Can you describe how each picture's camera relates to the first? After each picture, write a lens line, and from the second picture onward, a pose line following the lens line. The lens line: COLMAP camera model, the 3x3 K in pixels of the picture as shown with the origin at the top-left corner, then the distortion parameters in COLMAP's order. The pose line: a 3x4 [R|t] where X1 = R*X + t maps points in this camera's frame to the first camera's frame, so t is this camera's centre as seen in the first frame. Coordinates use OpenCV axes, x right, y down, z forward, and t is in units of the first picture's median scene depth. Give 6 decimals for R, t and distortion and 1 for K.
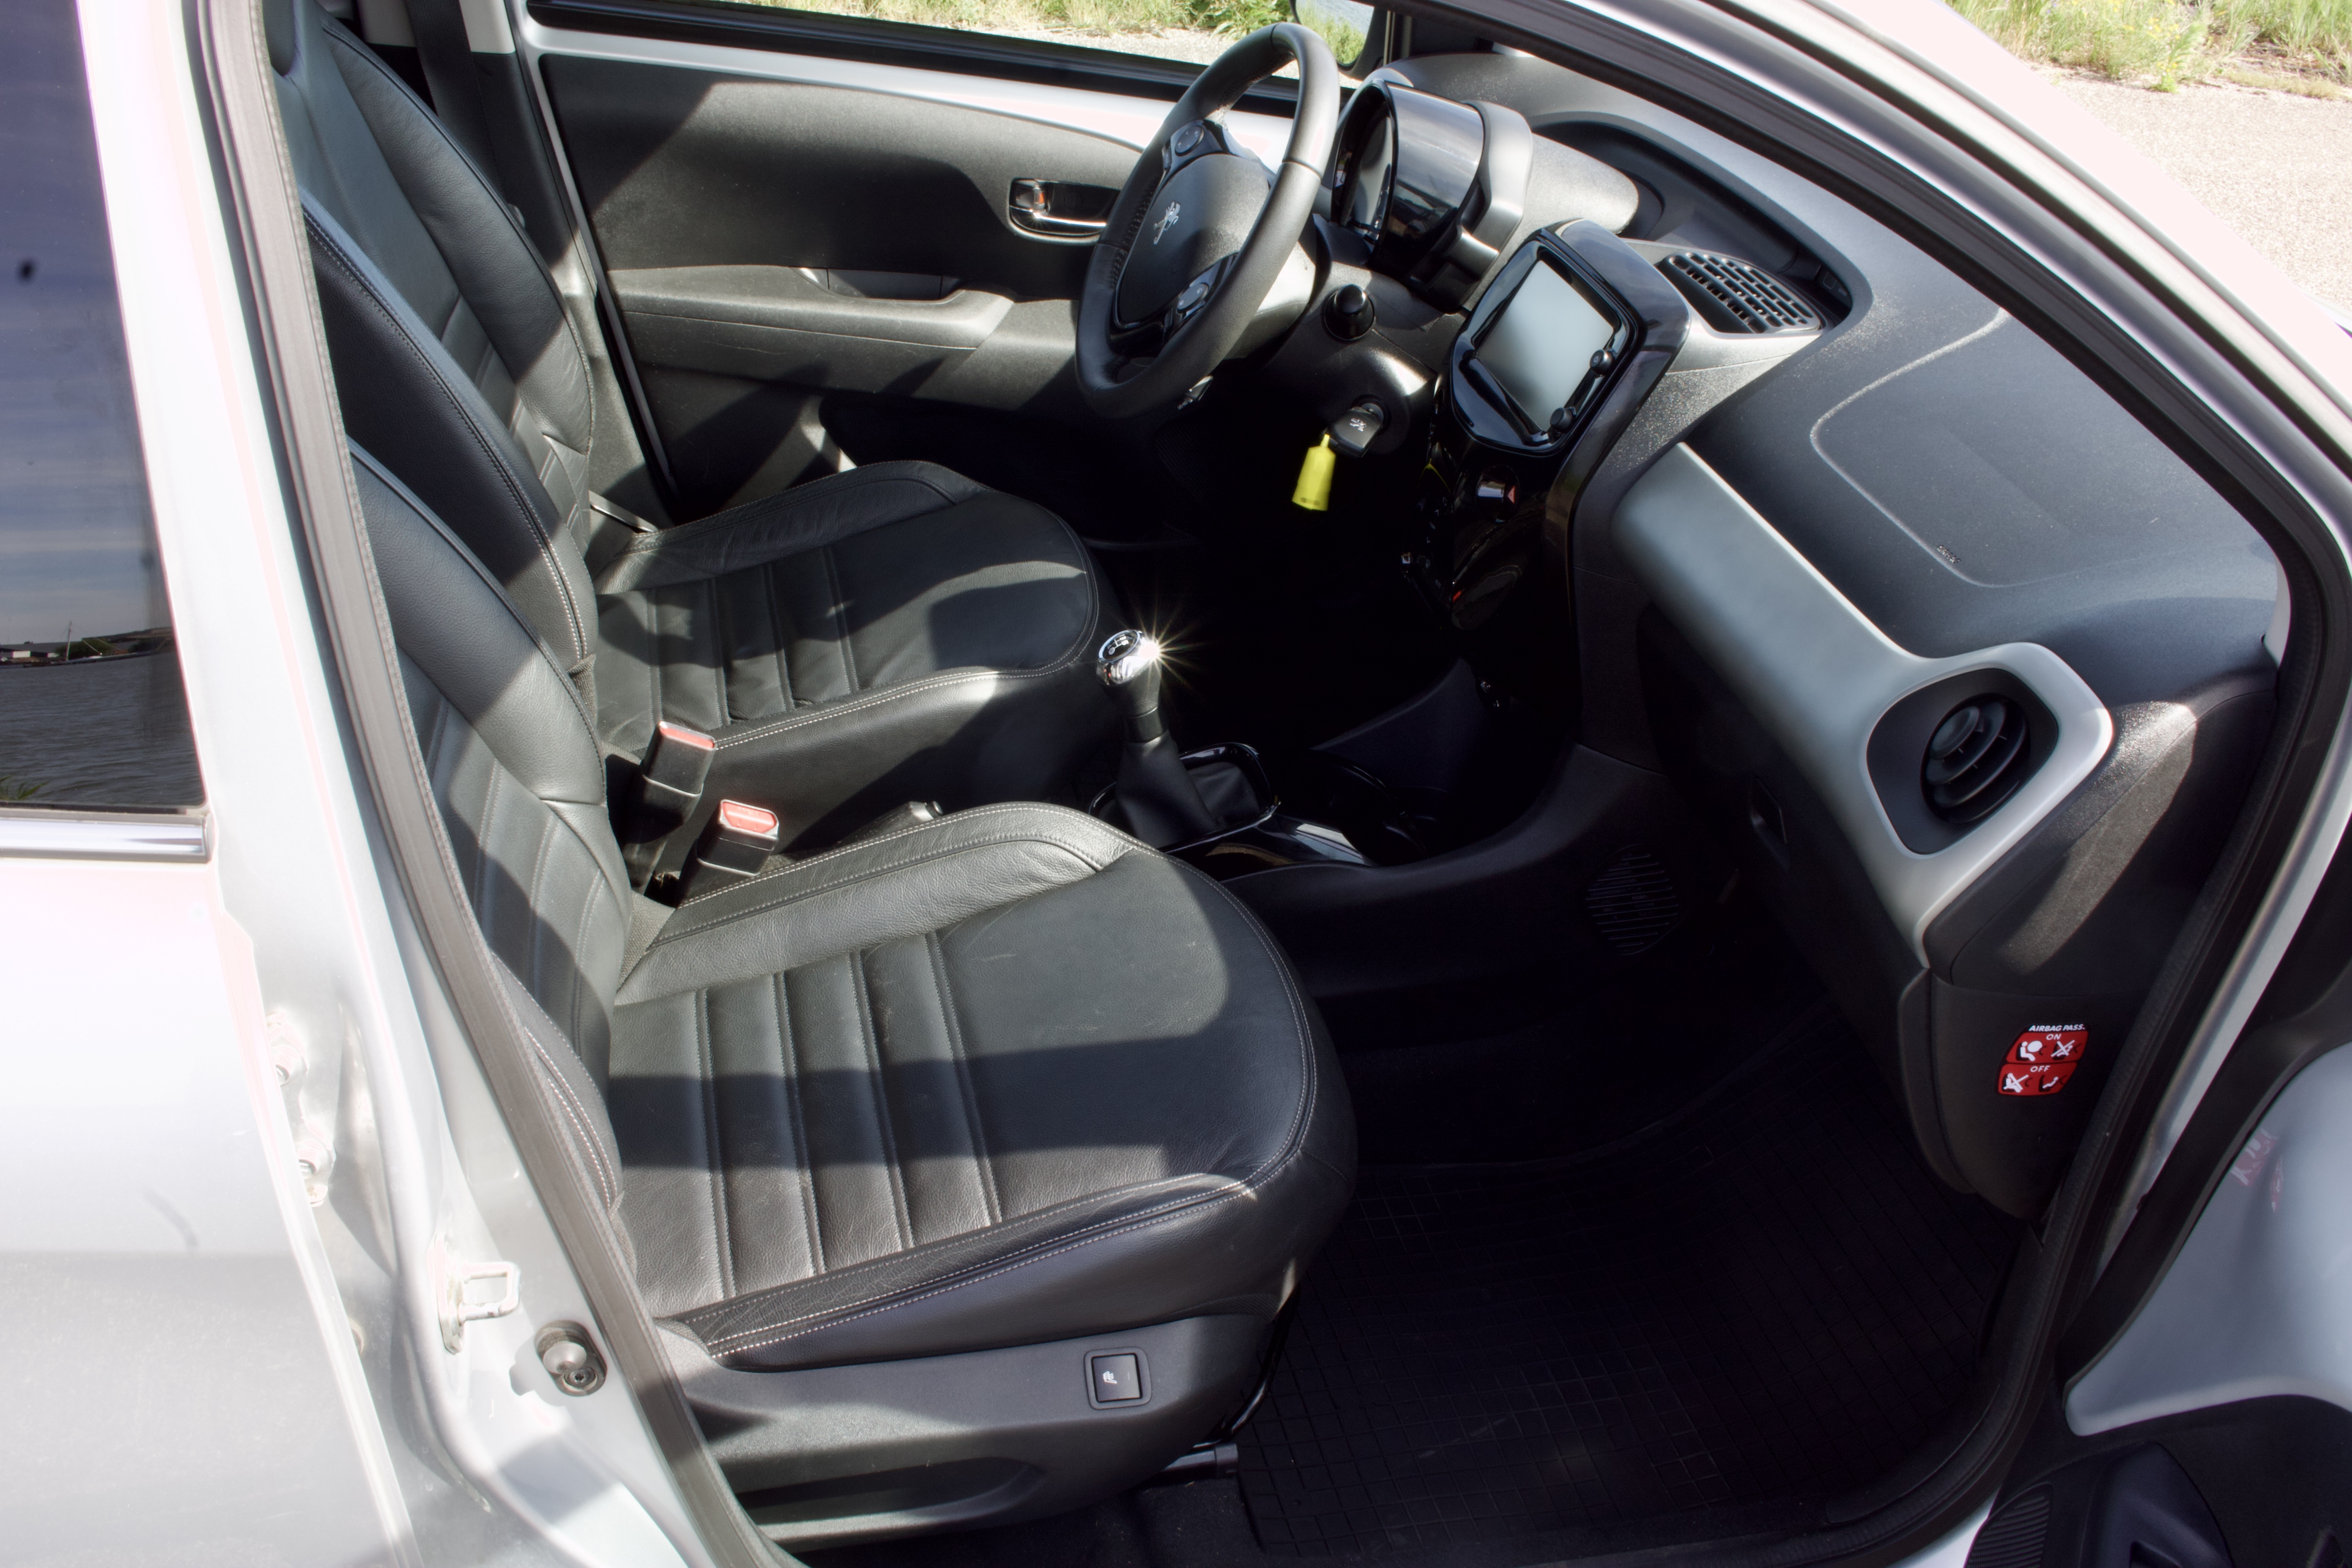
lens RADIAL K [[2279.8, 0, 1176.0], [0, 2279.8, 784.0], [0, 0, 1]] dist [-0.138348, 0.008570]
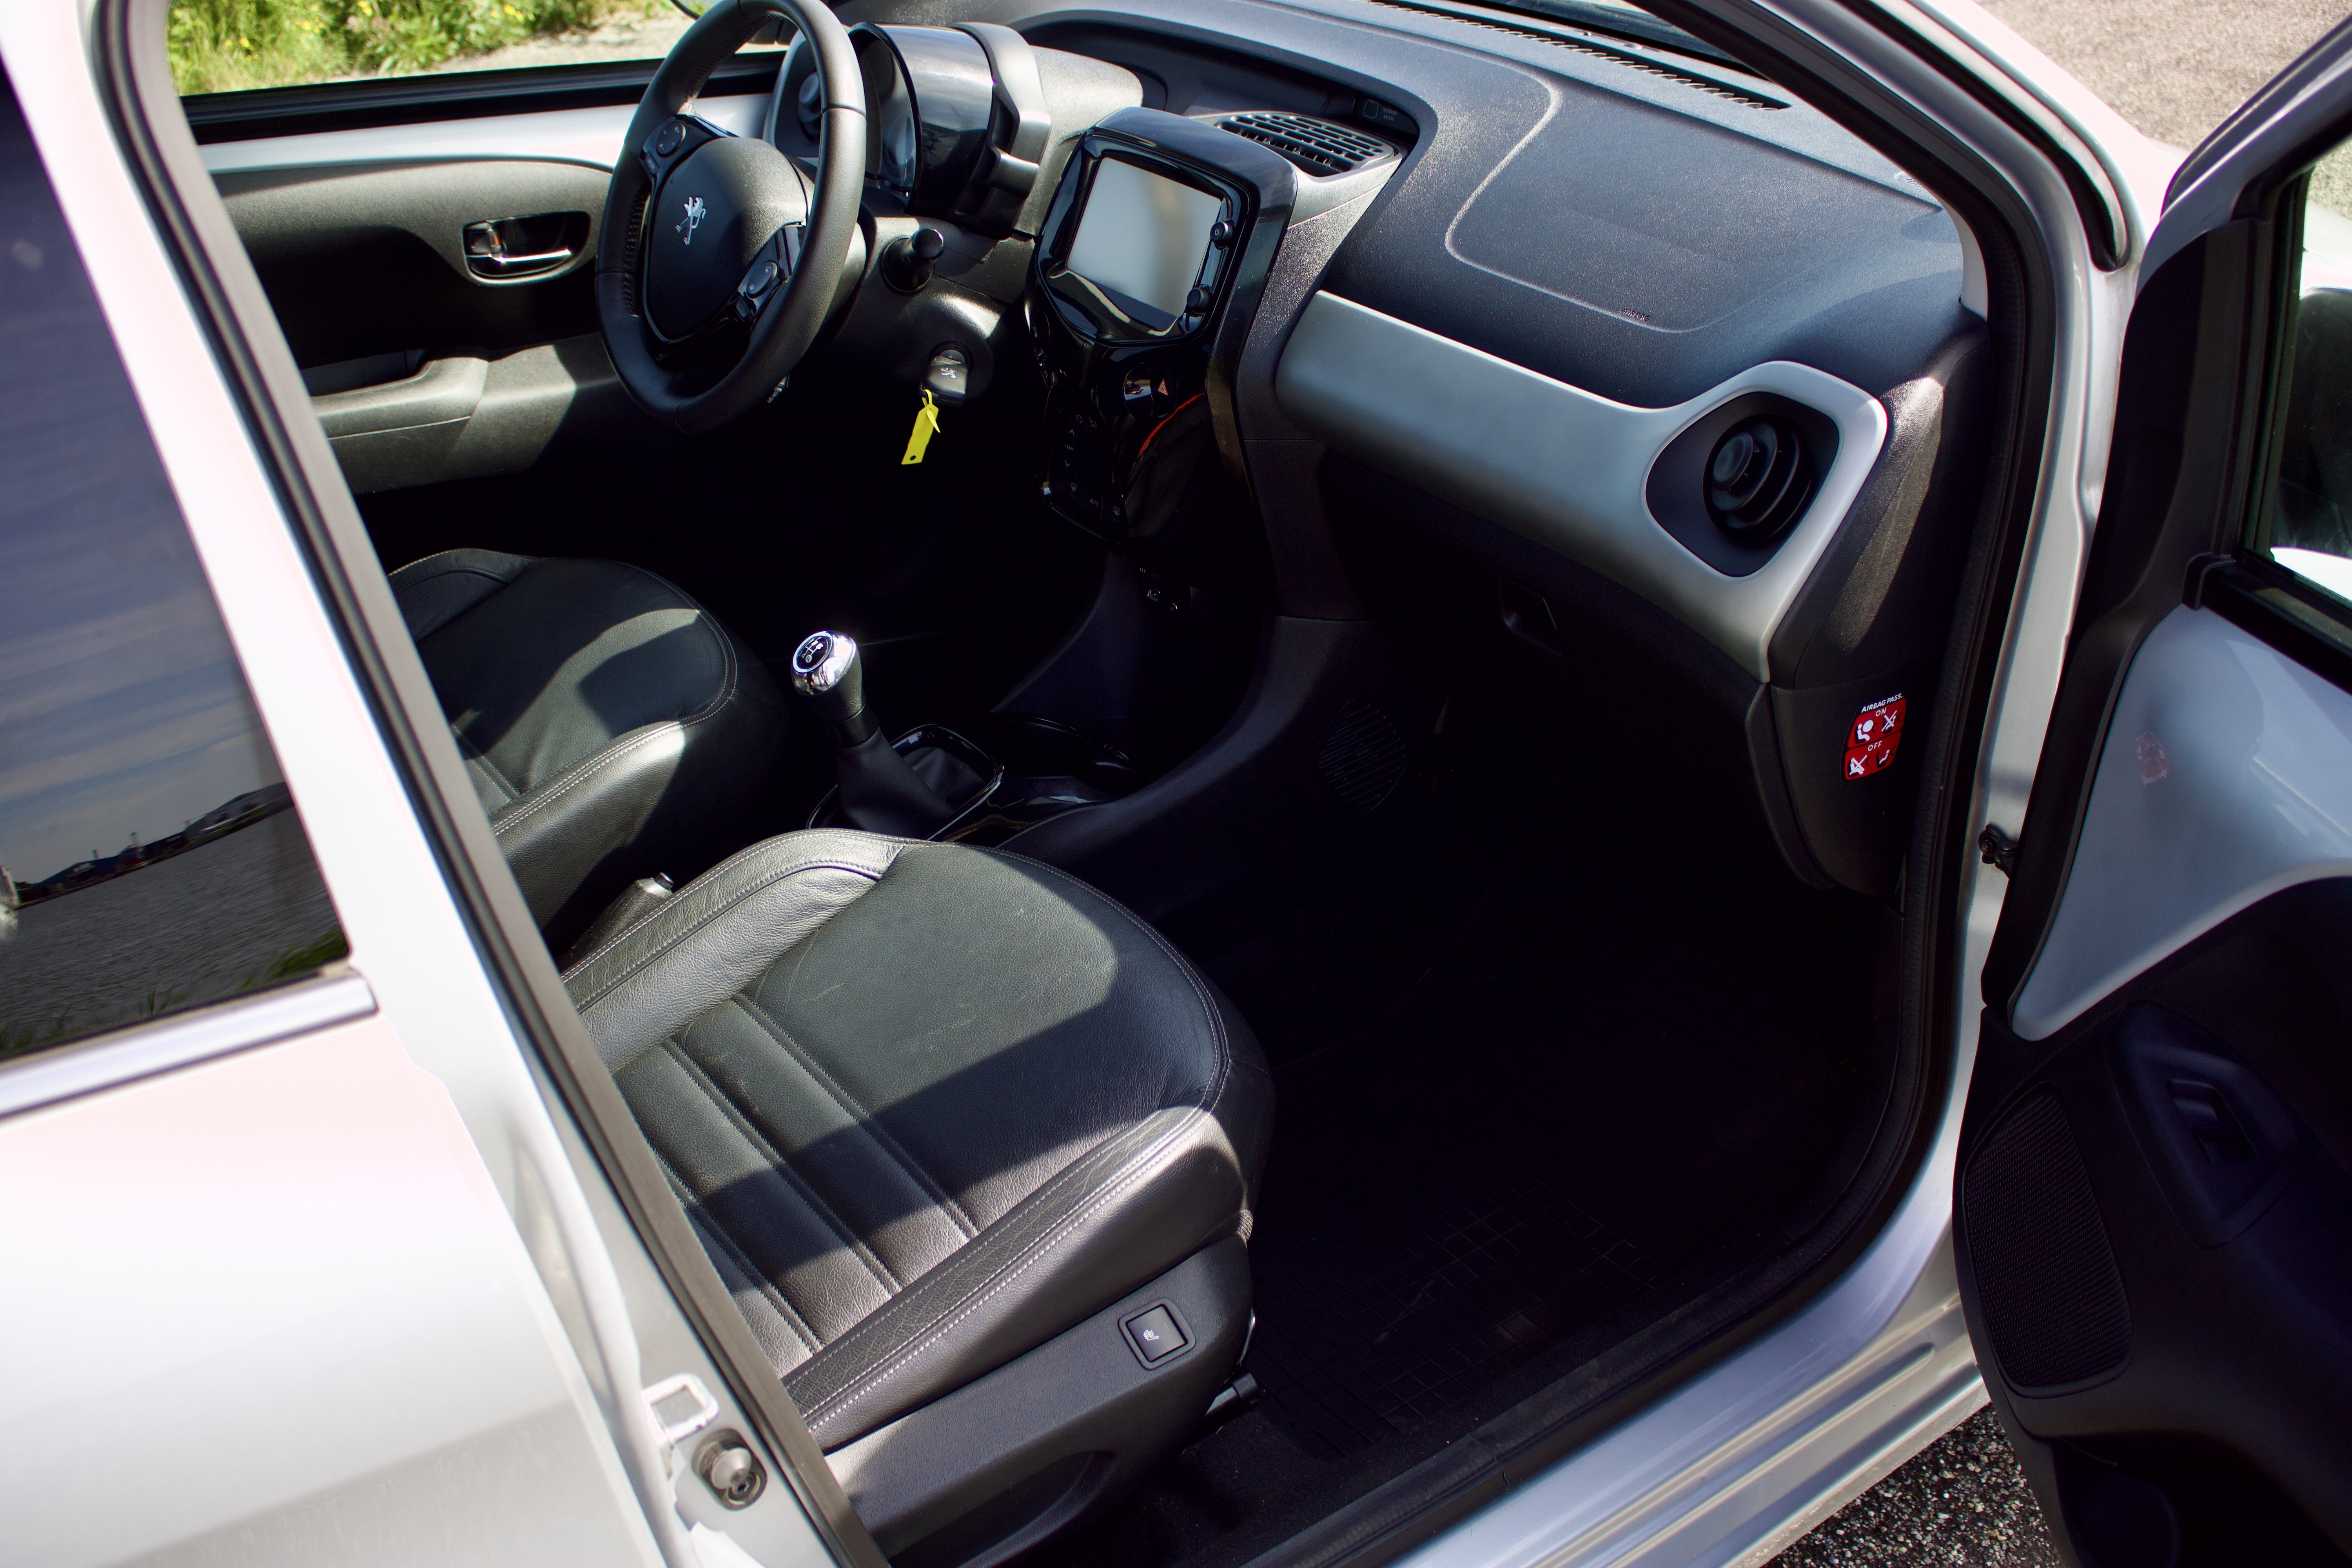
lens RADIAL K [[2516.4, 0, 1176.0], [0, 2516.4, 784.0], [0, 0, 1]] dist [-0.121005, 0.017777]
pose [[0.910159, -0.296752, 0.289048, -0.215849], [0.301266, 0.953073, 0.029842, 0.006407], [-0.284340, 0.059919, 0.956849, -0.041115]]
